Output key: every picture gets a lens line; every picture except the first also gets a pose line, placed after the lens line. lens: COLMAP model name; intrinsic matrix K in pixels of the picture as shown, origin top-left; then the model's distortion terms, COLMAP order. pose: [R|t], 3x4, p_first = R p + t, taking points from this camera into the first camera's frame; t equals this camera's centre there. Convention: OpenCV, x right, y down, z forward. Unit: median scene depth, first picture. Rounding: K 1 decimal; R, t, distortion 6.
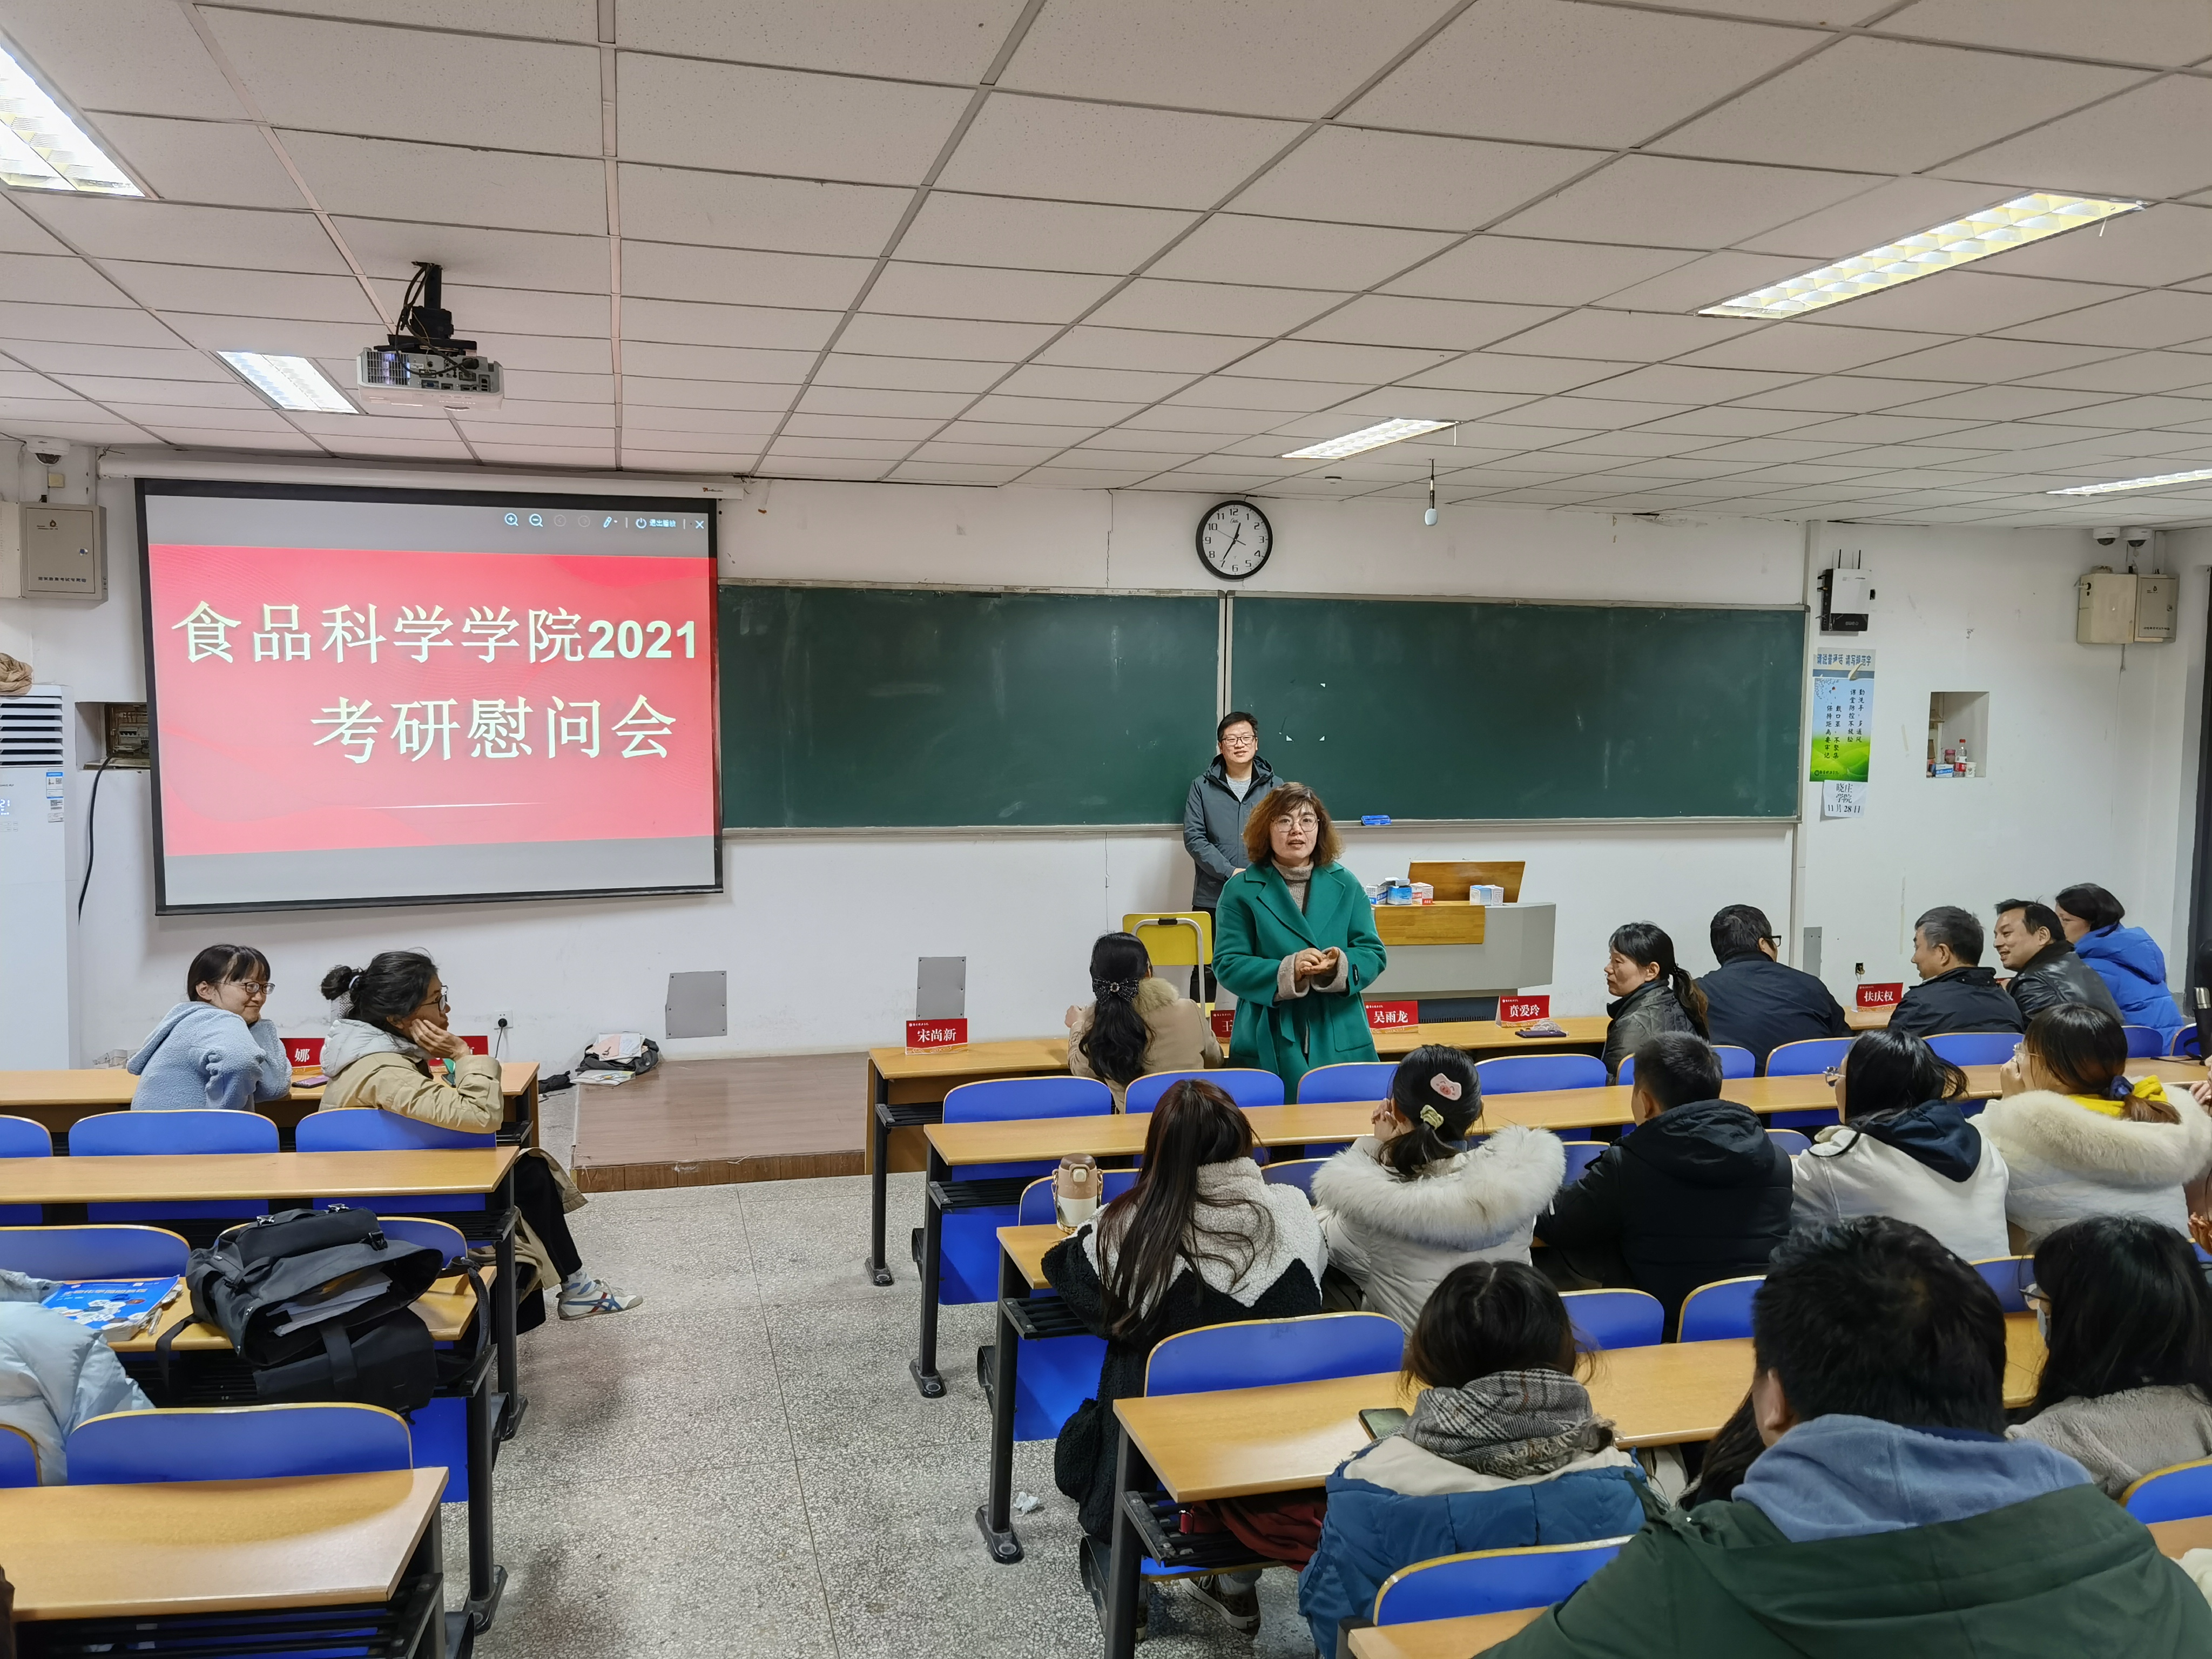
lens RADIAL K [[1721.5, 0, 1084.0], [0, 1721.5, 840.5], [0, 0, 1]] dist [-0.007815, 0.074931]
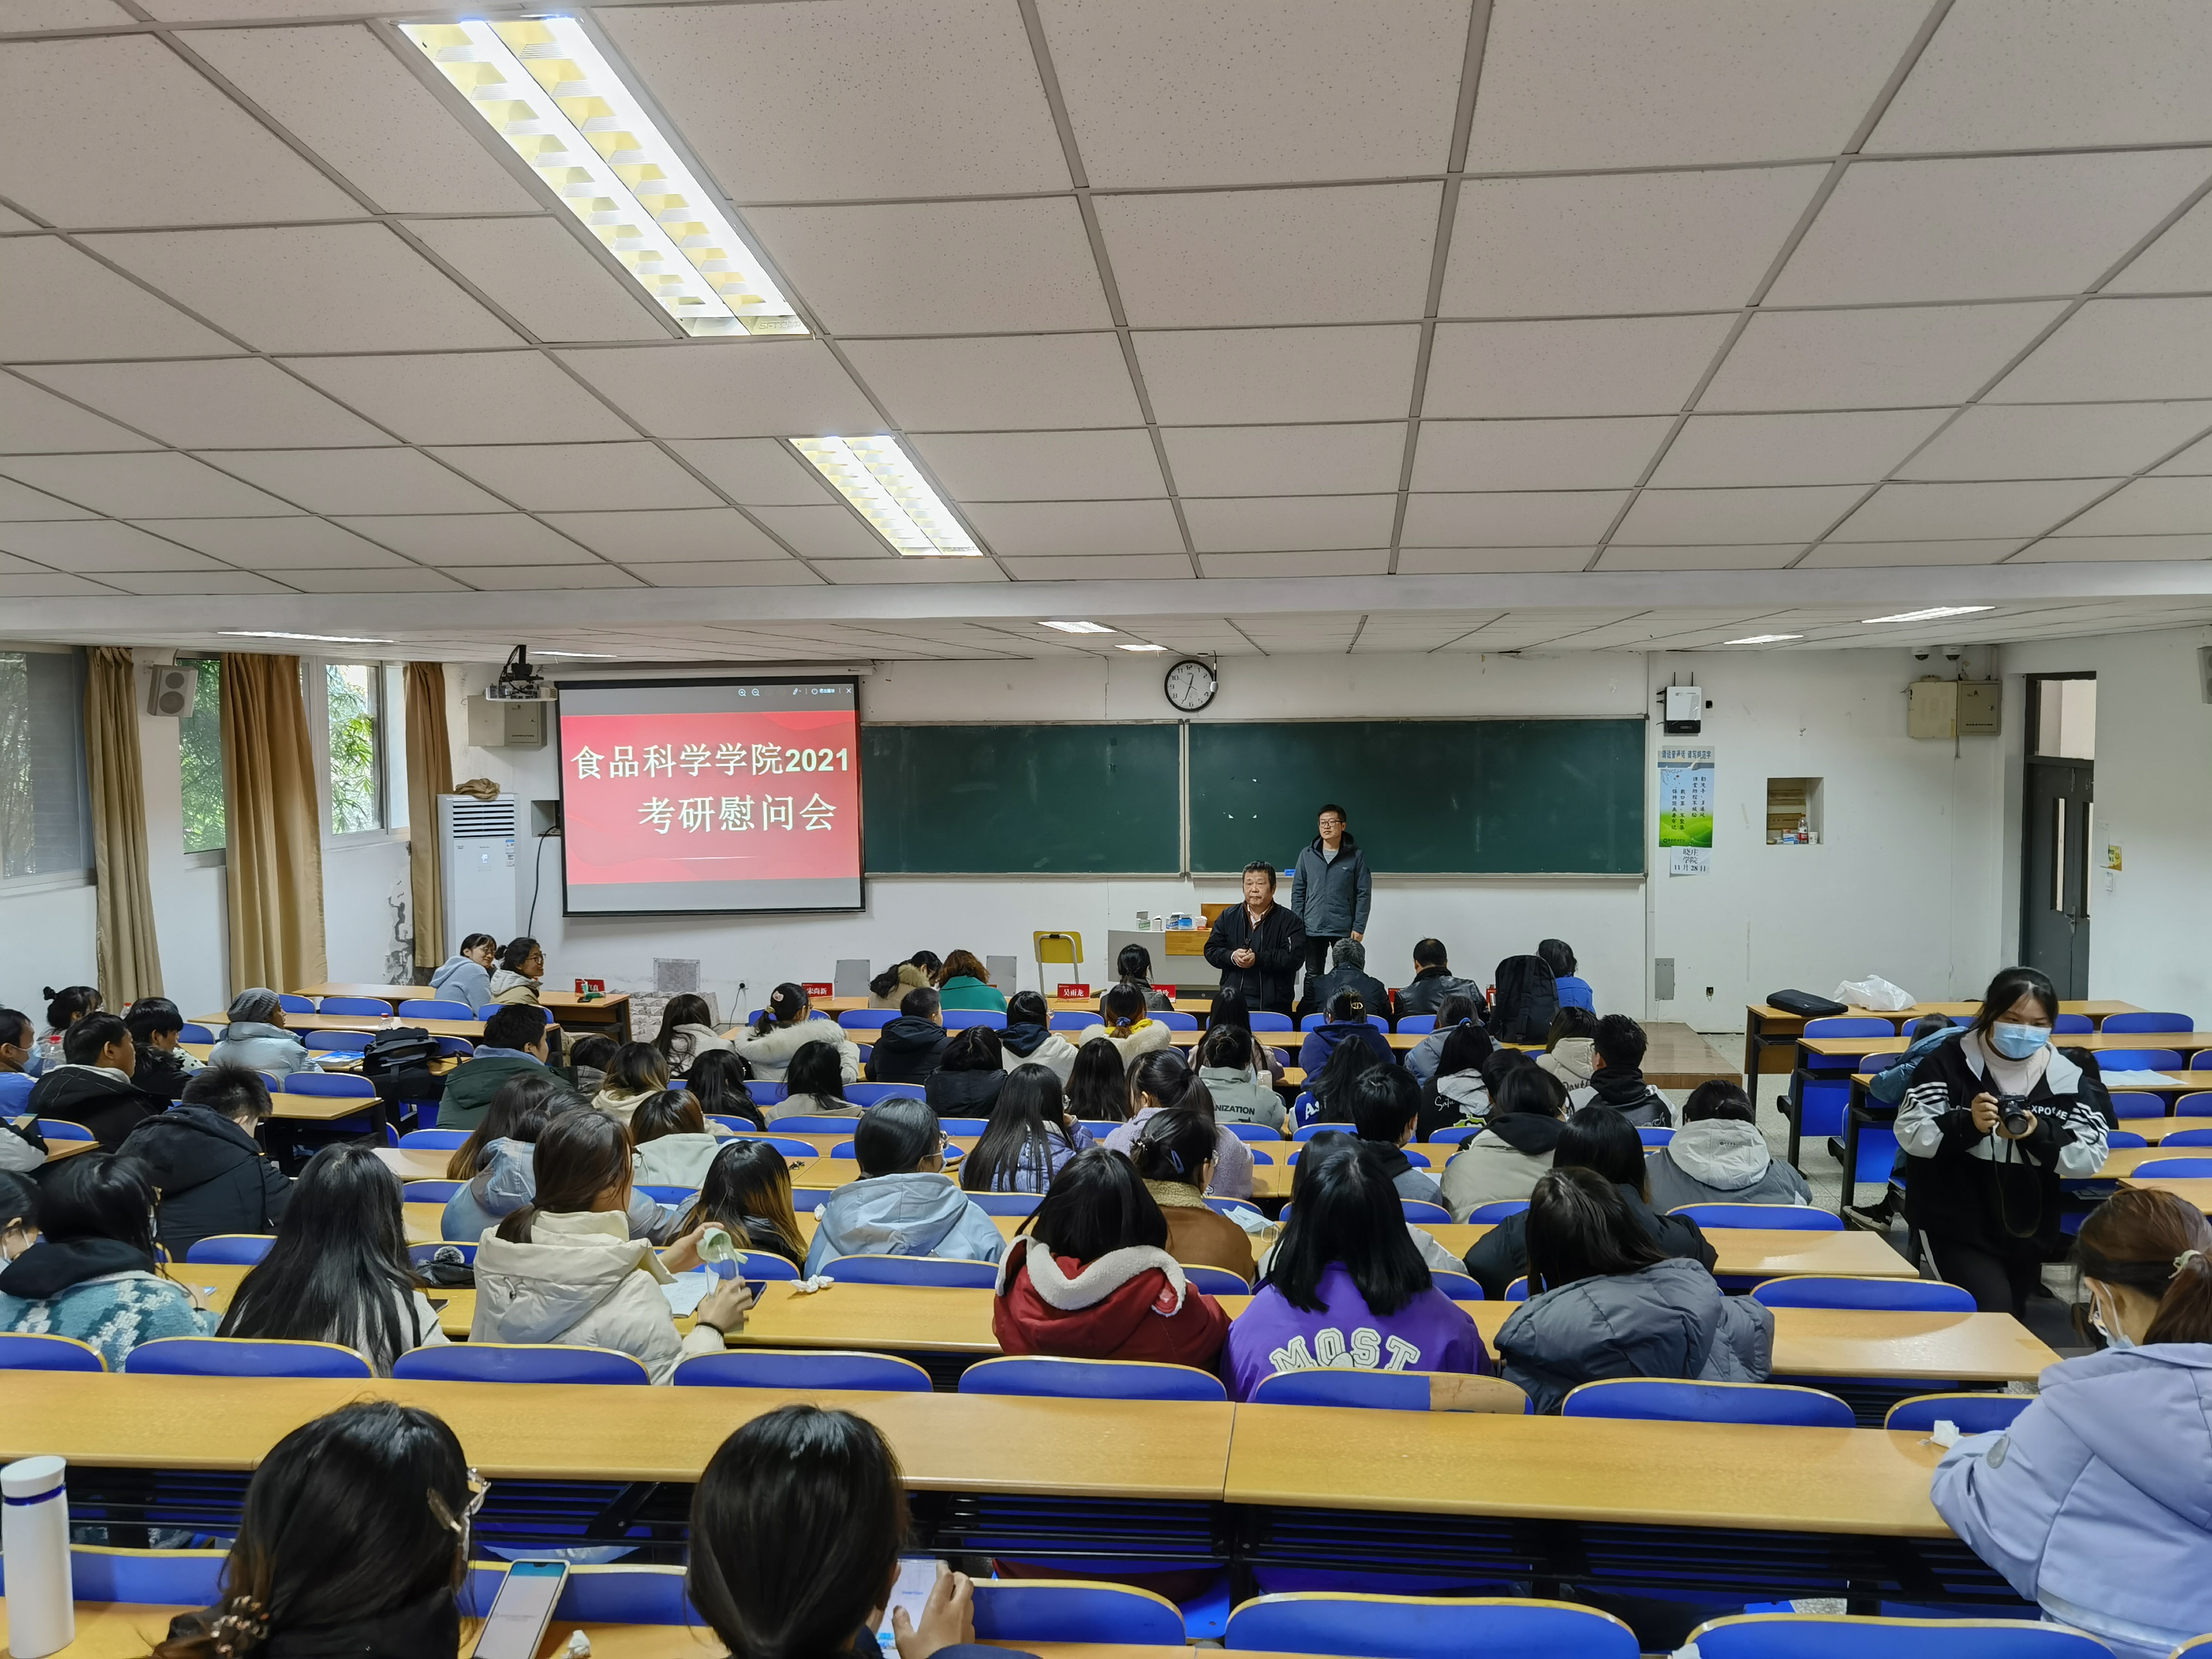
lens RADIAL K [[1687.8, 0, 1150.8], [0, 1687.8, 823.6], [0, 0, 1]] dist [0.005286, -0.002588]
pose [[0.936884, 0.005966, -0.349591, 0.639359], [-0.012771, 0.999771, -0.017165, -0.031323], [0.349408, 0.020546, 0.936745, -0.437196]]
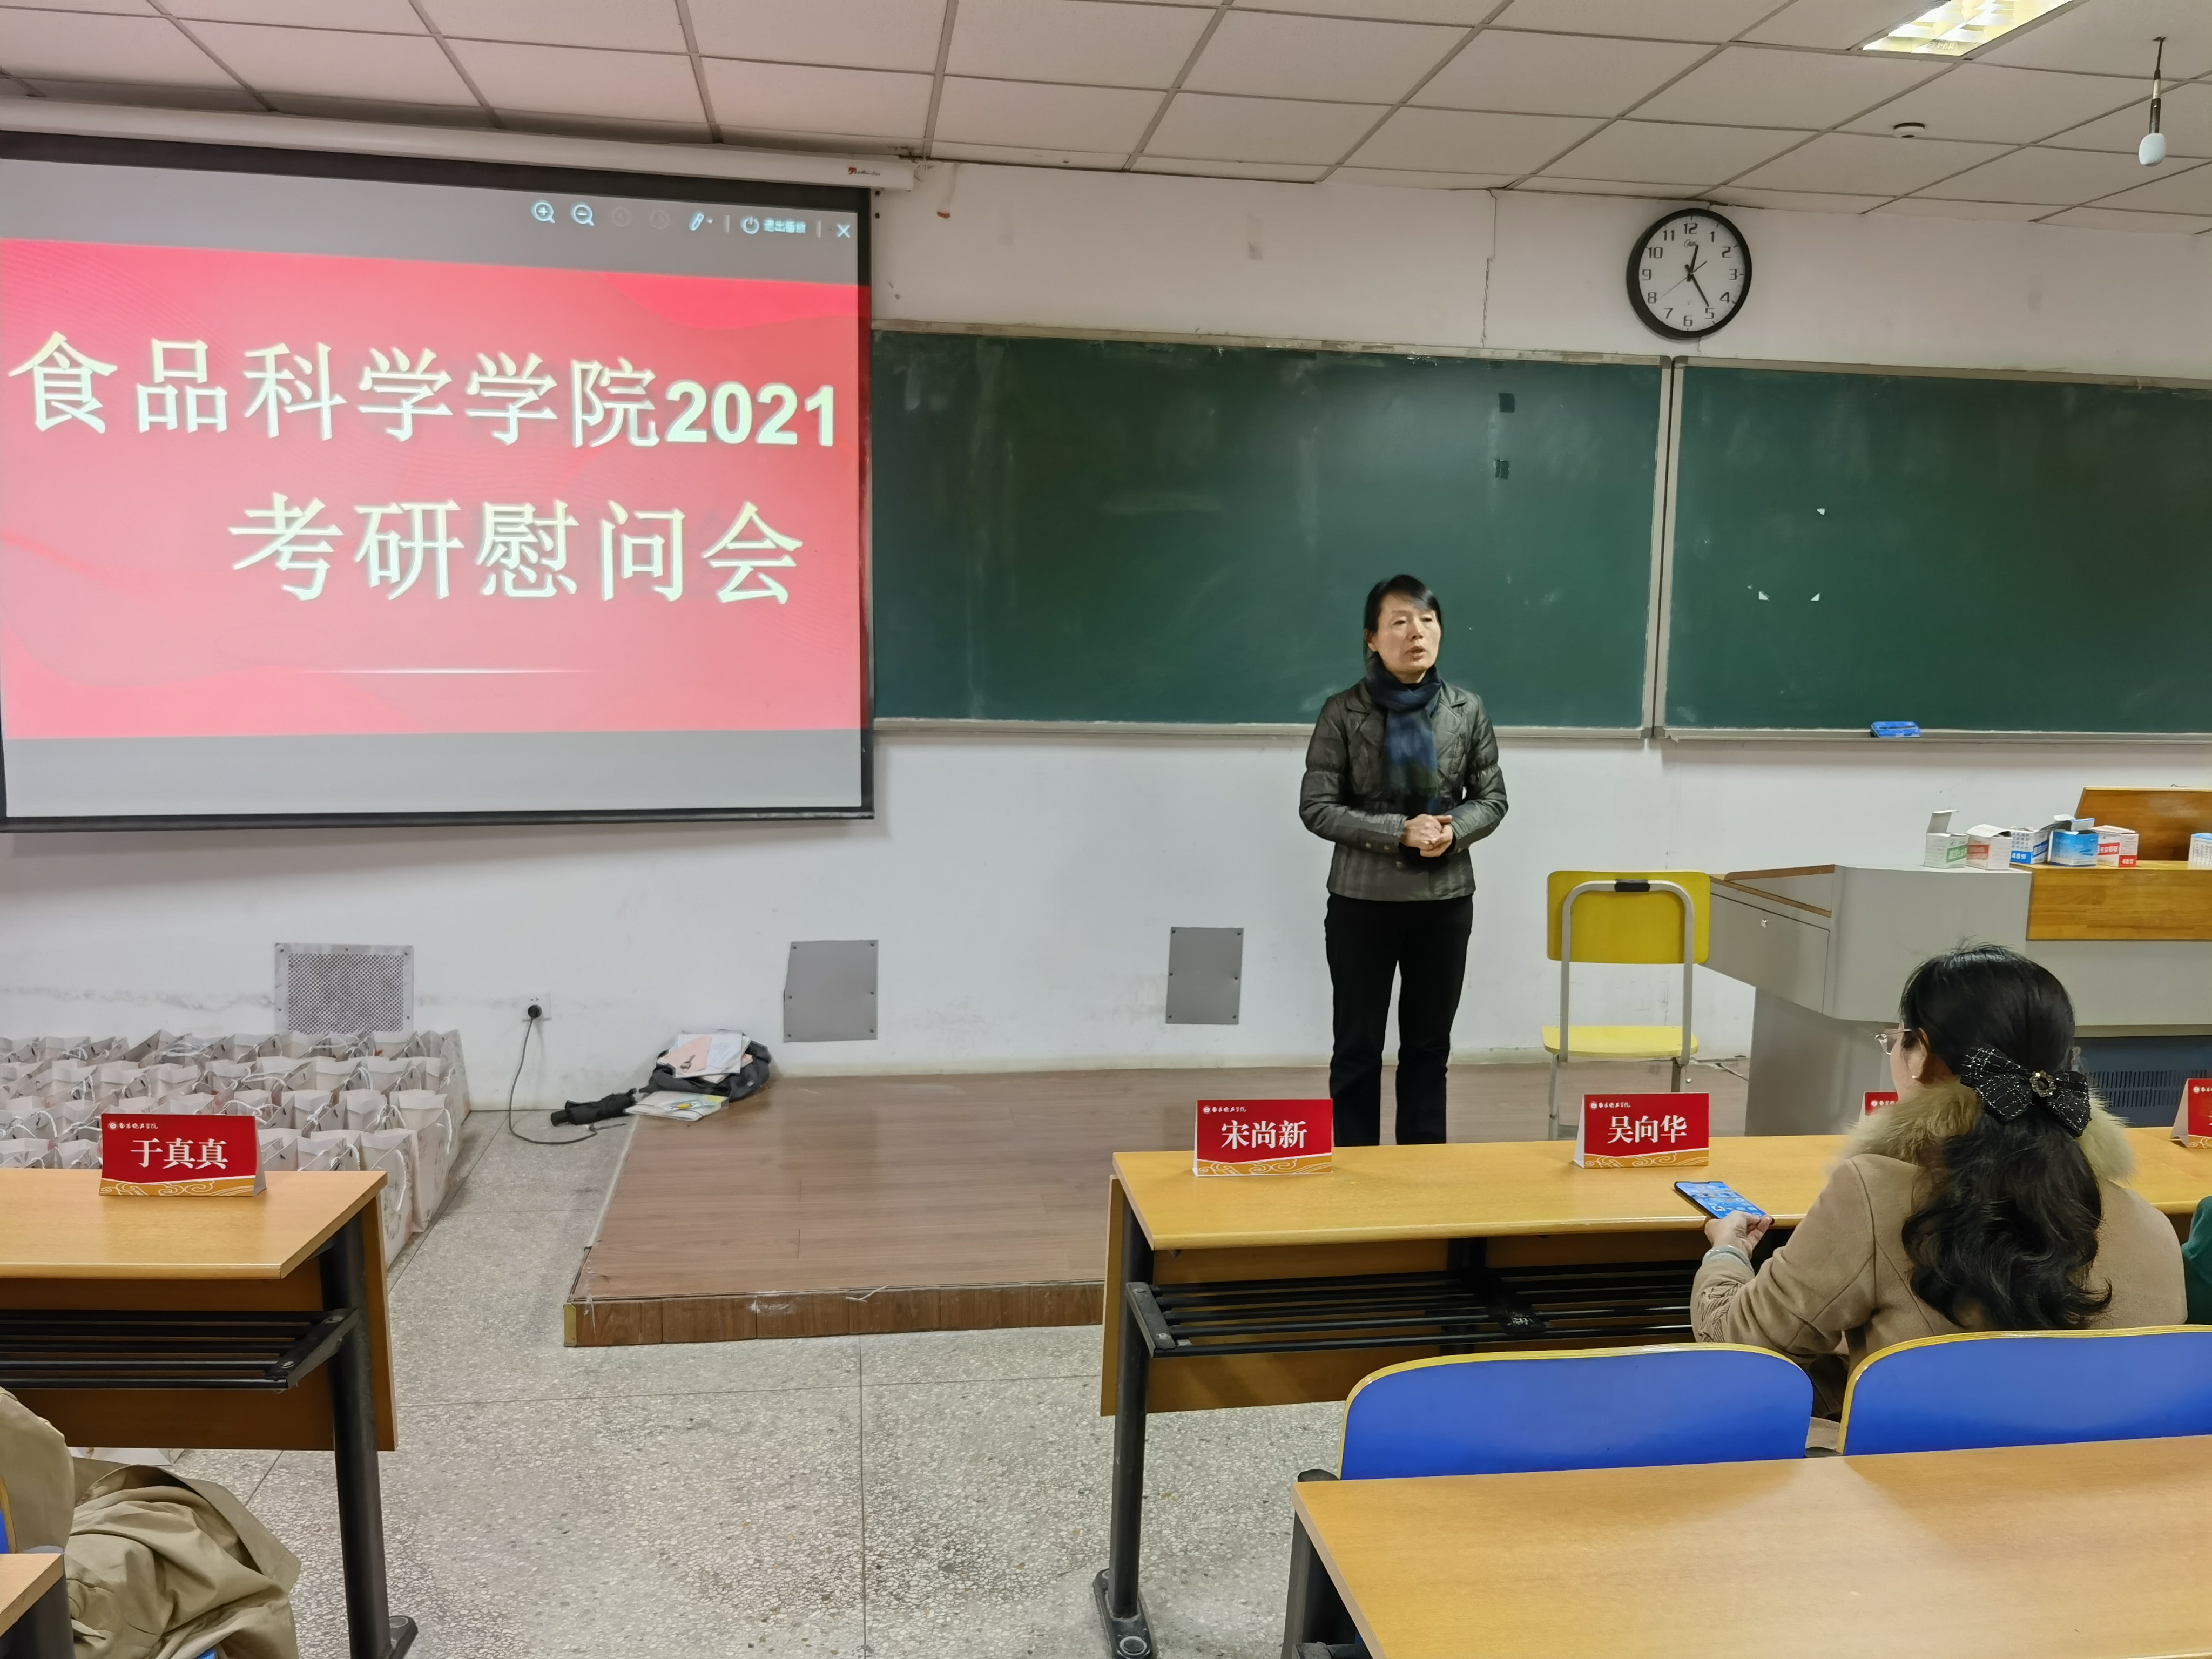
lens RADIAL K [[1737.8, 0, 1112.1], [0, 1737.8, 837.2], [0, 0, 1]] dist [0.014367, 0.003408]
pose [[0.994174, 0.023676, -0.105155, -0.055671], [-0.020498, 0.999303, 0.031199, 0.015861], [0.105821, -0.028862, 0.993966, 0.384231]]
